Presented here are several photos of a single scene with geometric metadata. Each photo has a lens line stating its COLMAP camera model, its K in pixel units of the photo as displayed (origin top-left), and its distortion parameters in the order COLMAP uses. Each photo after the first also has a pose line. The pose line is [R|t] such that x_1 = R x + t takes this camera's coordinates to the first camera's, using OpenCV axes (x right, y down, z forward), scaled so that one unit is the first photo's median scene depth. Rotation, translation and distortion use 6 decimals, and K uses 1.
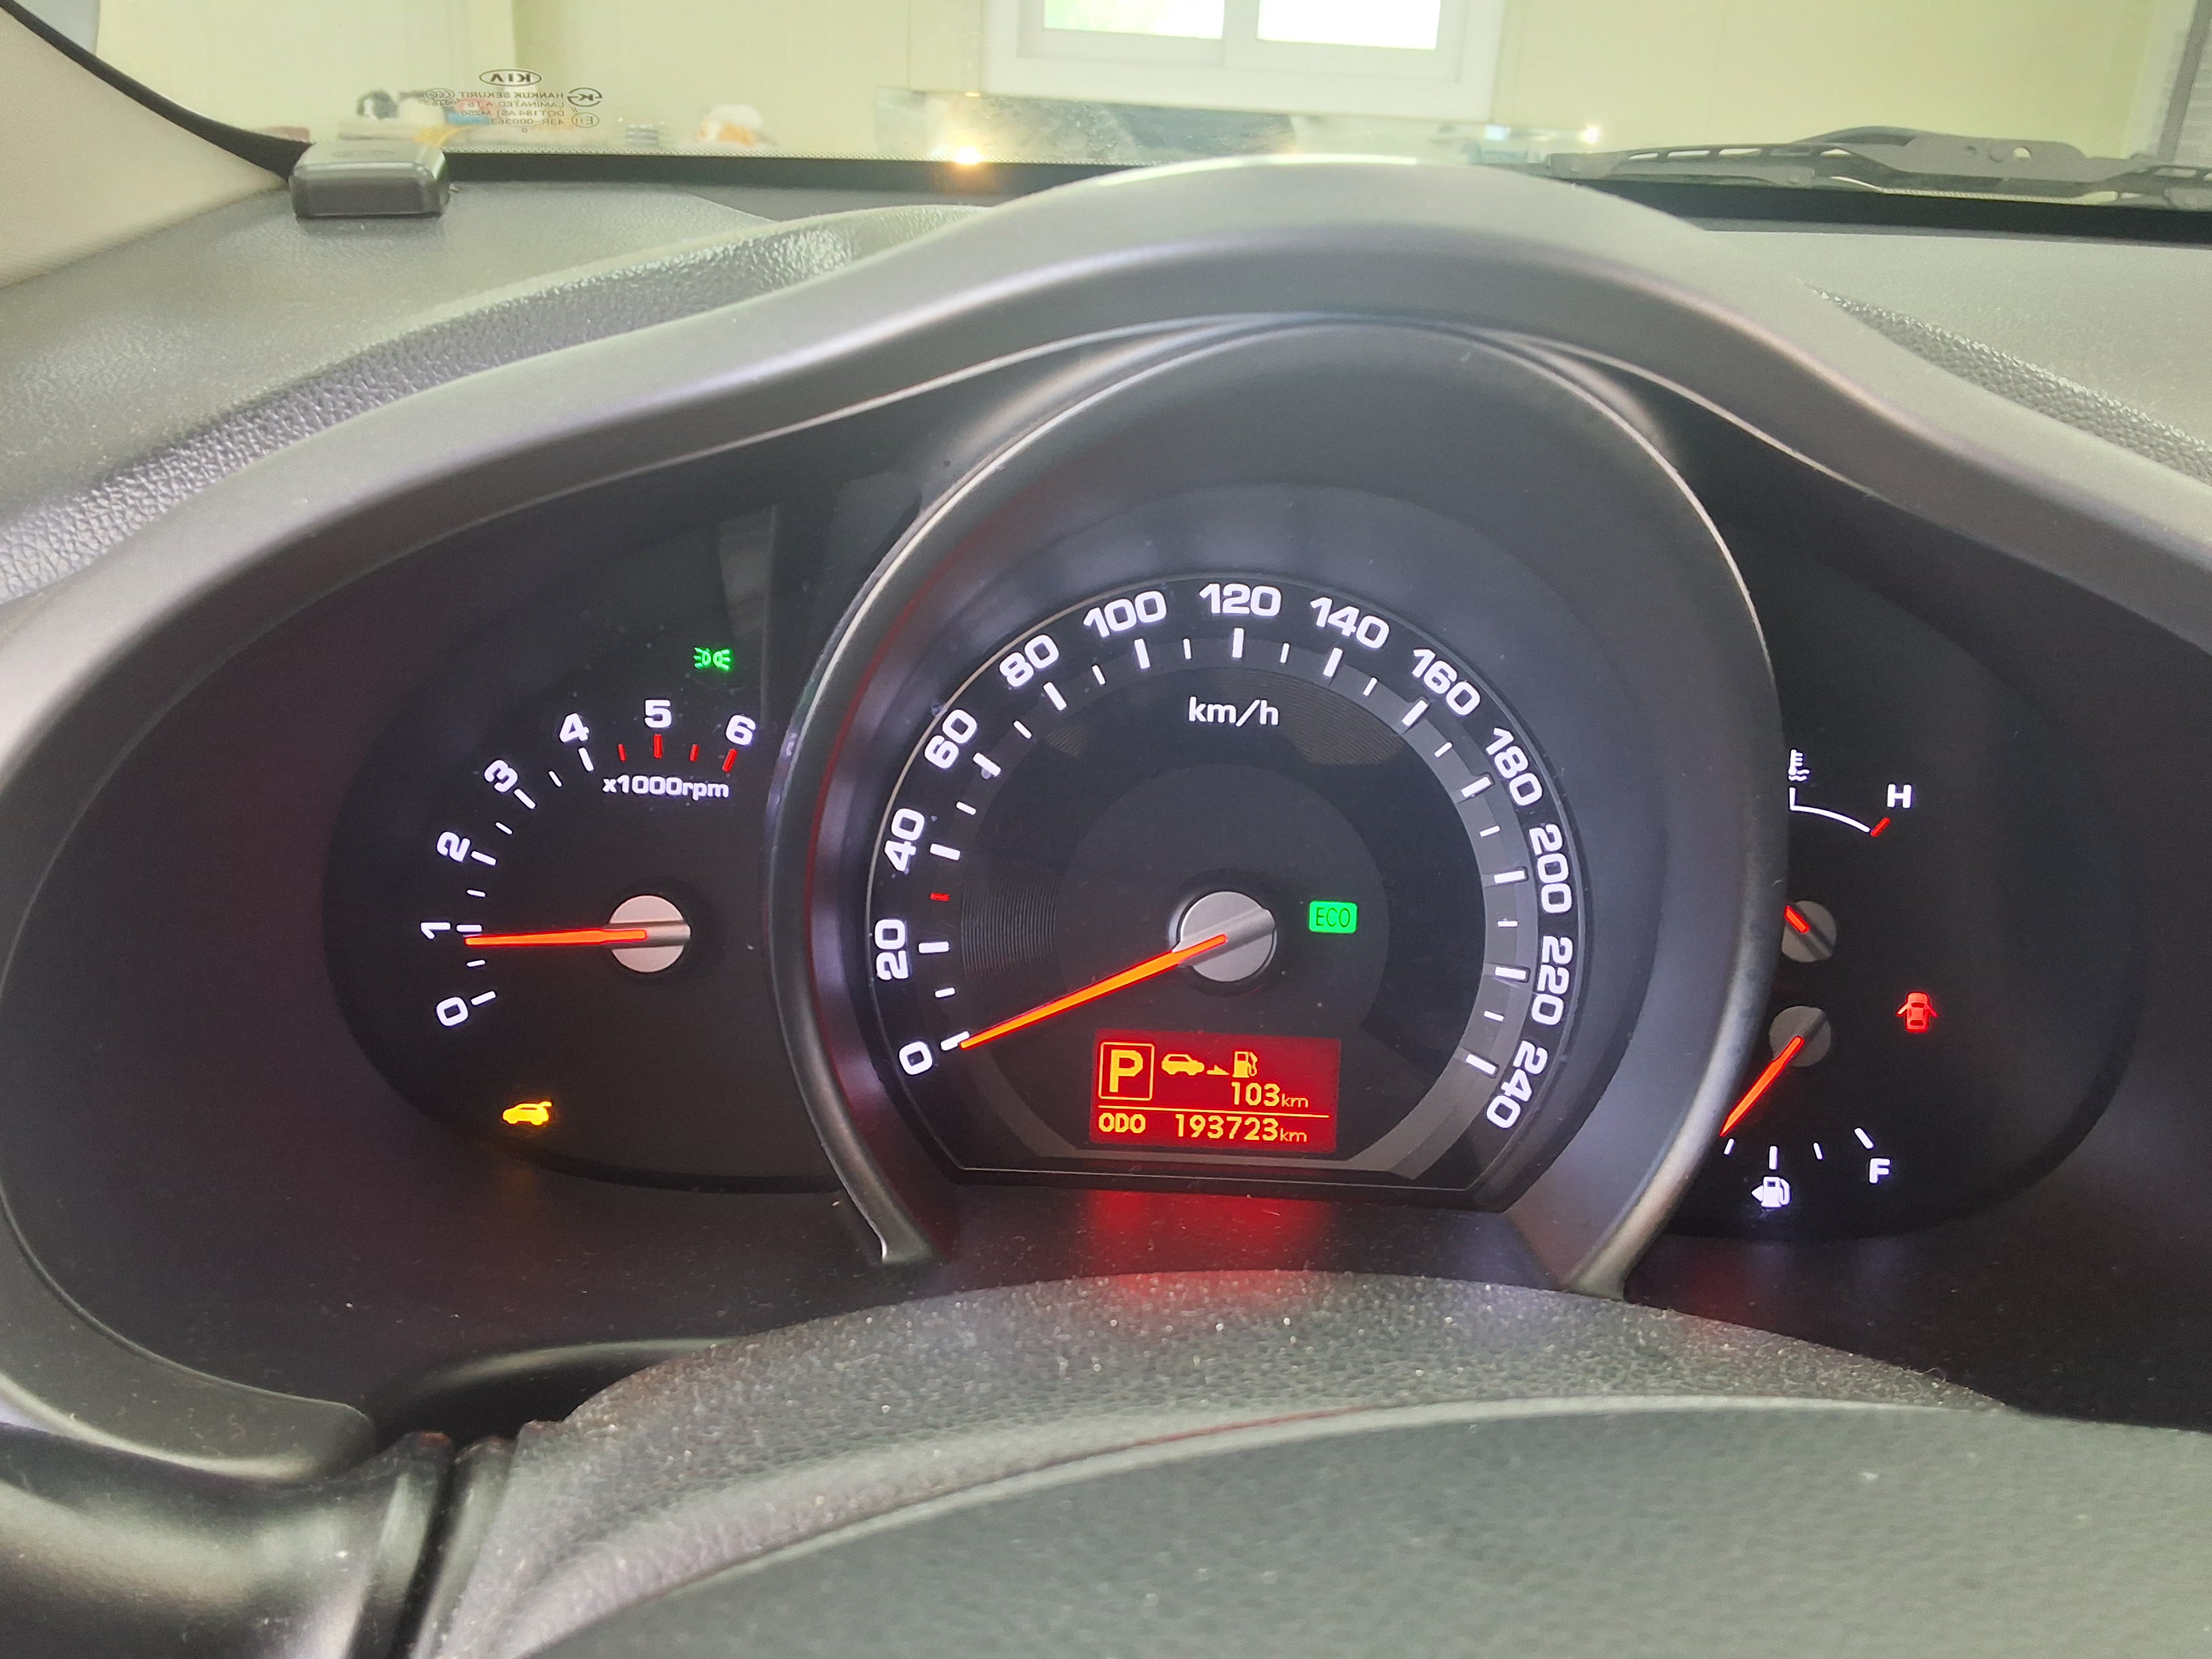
lens RADIAL K [[1767.3, 0, 1096.7], [0, 1767.3, 825.3], [0, 0, 1]] dist [0.066917, -0.000025]
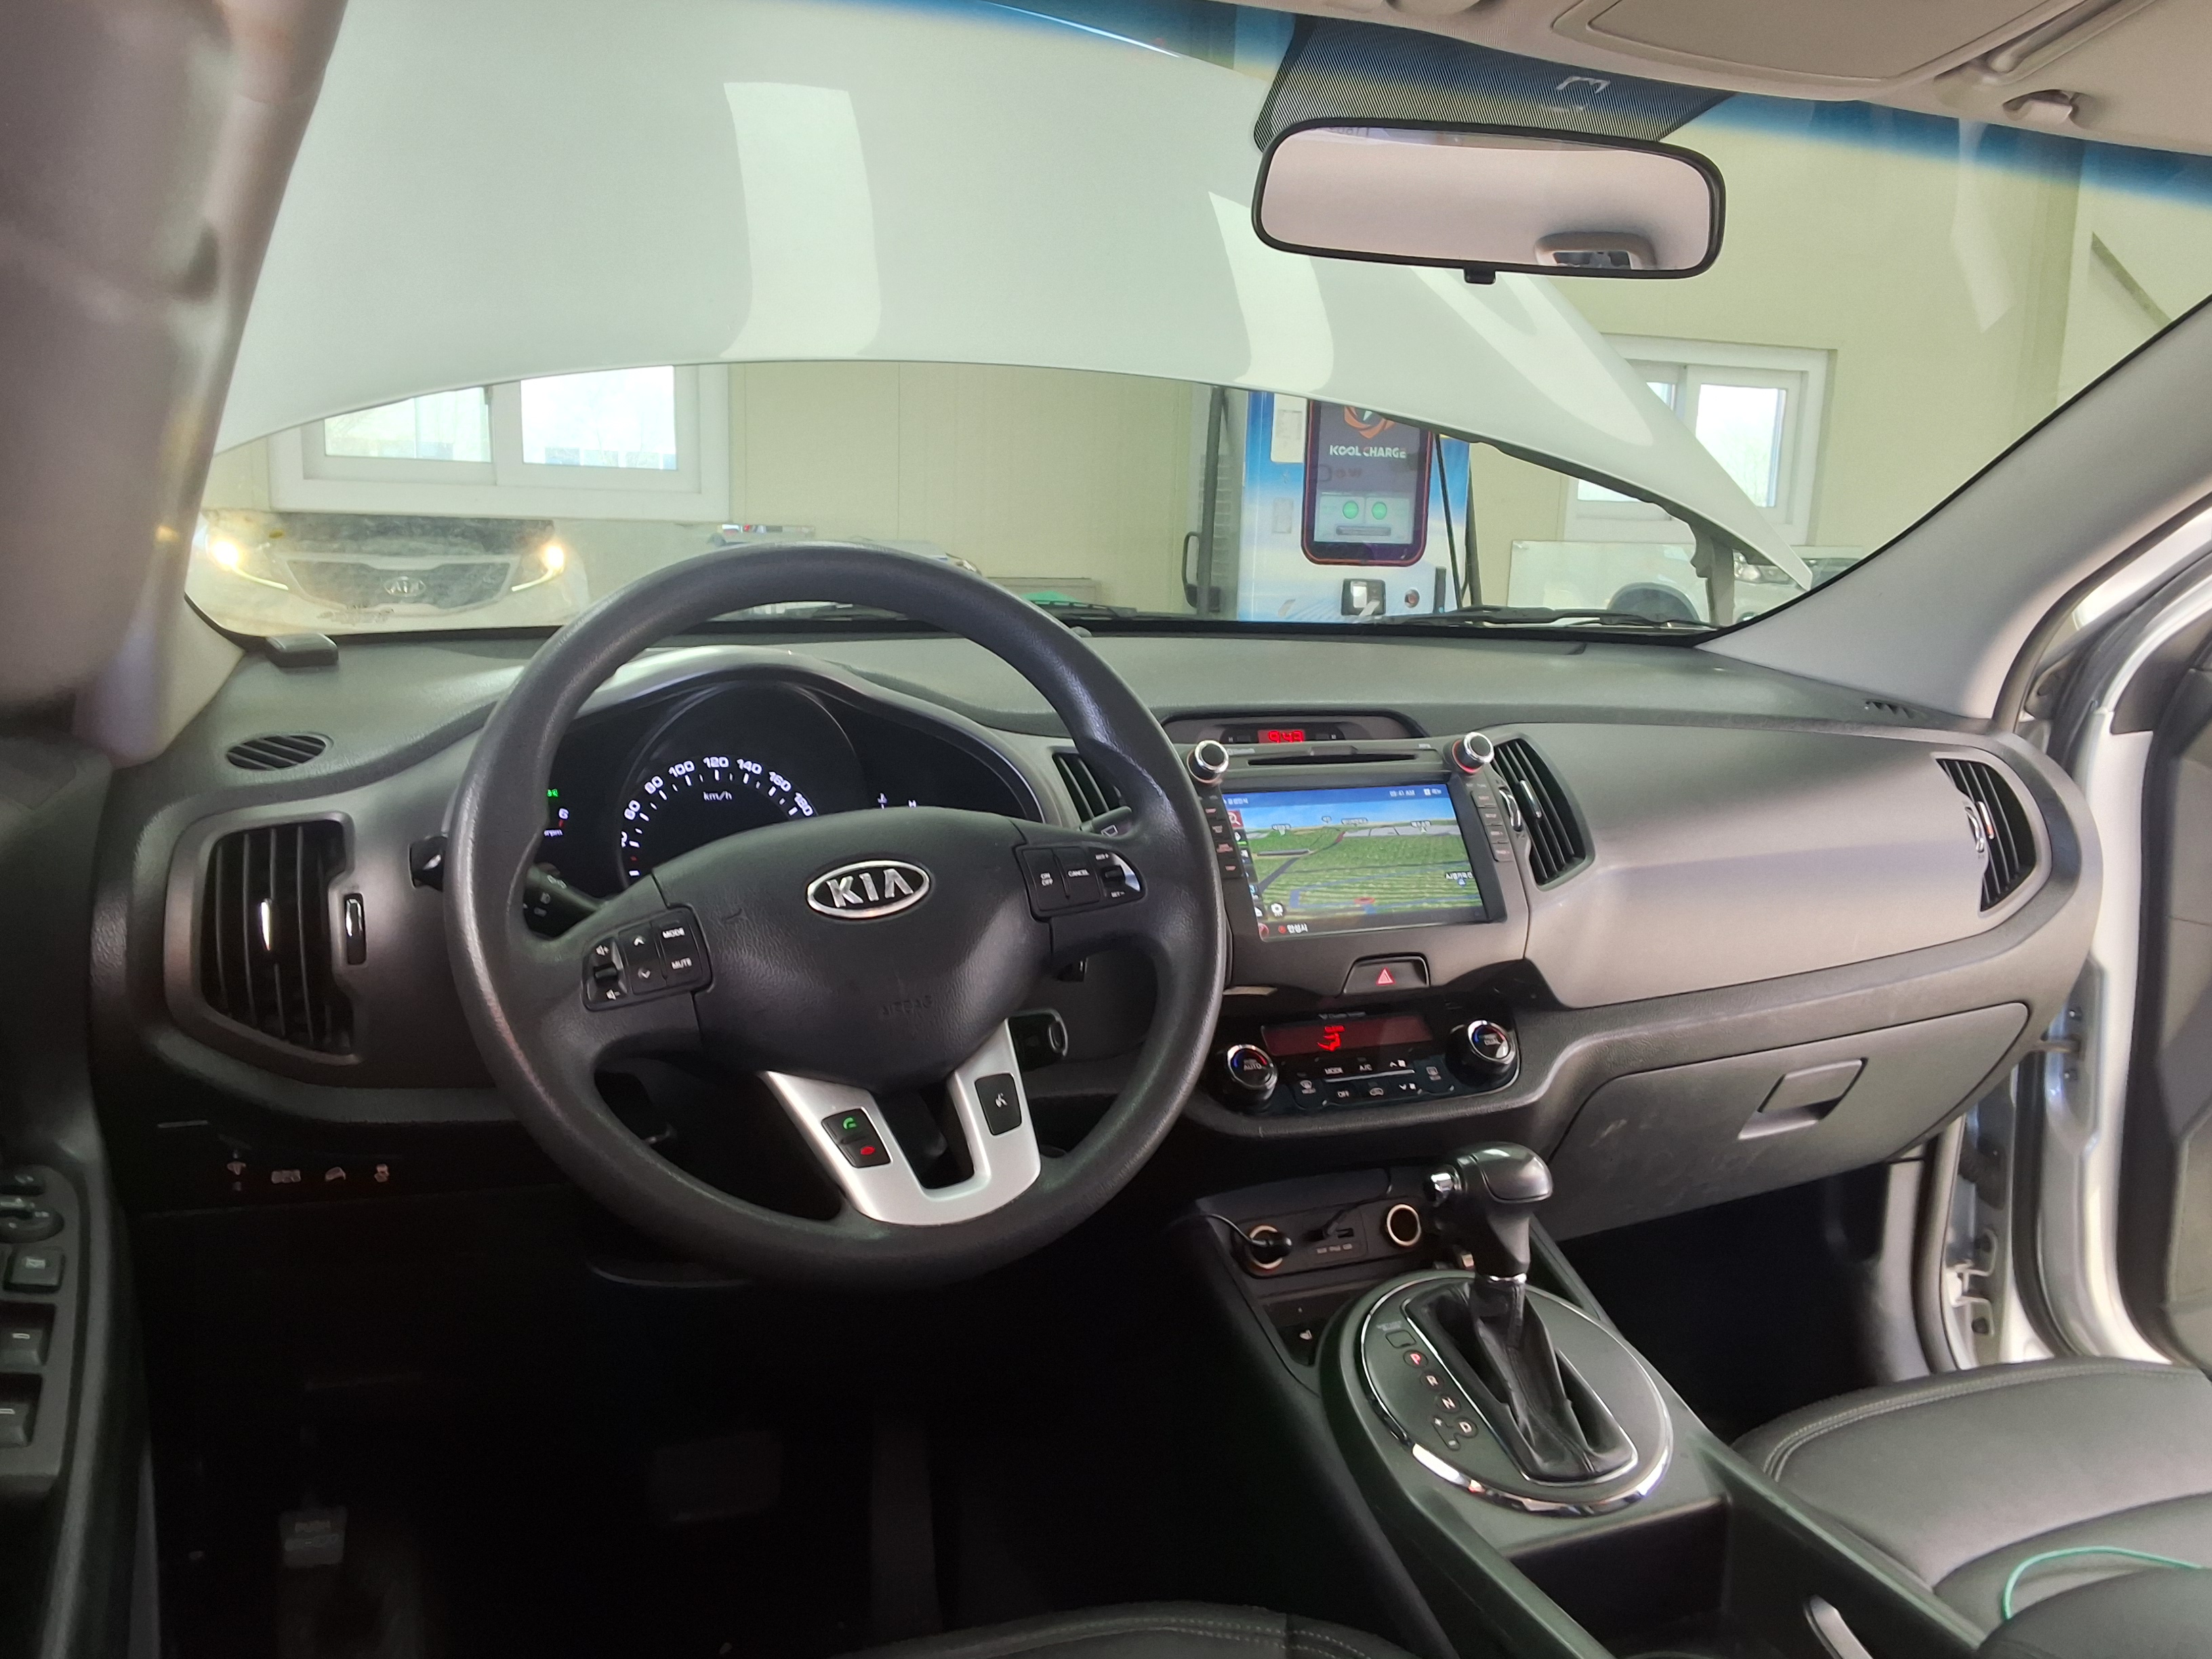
lens RADIAL K [[1767.3, 0, 1098.6], [0, 1767.3, 824.4], [0, 0, 1]] dist [0.066917, -0.000025]
pose [[0.916918, -0.087166, 0.389440, -0.570201], [0.160331, 0.974097, -0.159466, 0.636040], [-0.365452, 0.208656, 0.907143, -2.274546]]
